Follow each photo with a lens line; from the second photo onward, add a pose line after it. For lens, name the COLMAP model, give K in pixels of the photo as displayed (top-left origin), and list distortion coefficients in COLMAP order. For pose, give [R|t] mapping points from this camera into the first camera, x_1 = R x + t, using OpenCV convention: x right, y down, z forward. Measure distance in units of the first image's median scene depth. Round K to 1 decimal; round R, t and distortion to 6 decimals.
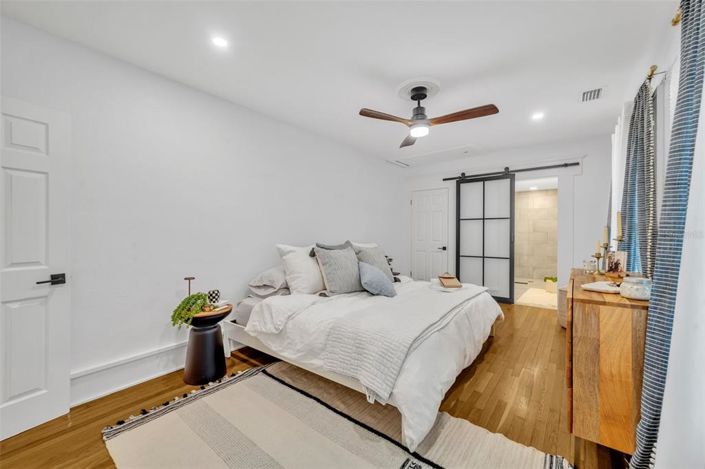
lens RADIAL K [[273.8, 0, 352.5], [0, 273.8, 234.5], [0, 0, 1]] dist [0.000256, -0.000007]
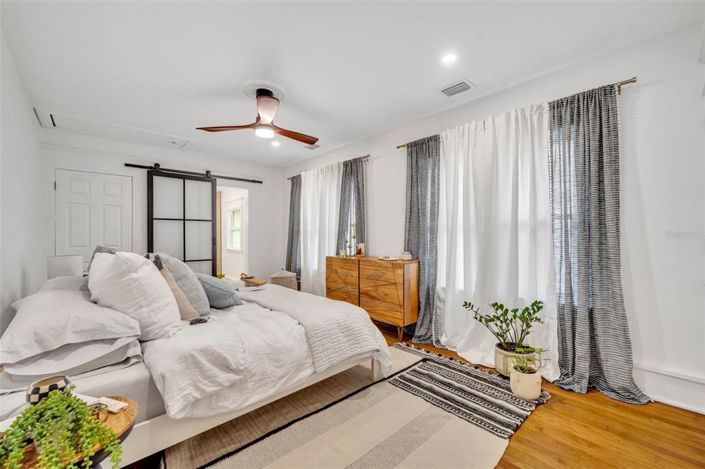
lens RADIAL K [[301.0, 0, 352.5], [0, 301.0, 234.5], [0, 0, 1]] dist [0.000569, 0.000022]
pose [[0.168126, 0.006470, 0.985744, -0.457669], [0.008191, 0.999935, -0.007960, 0.006384], [-0.985731, 0.009413, 0.168062, 0.283648]]
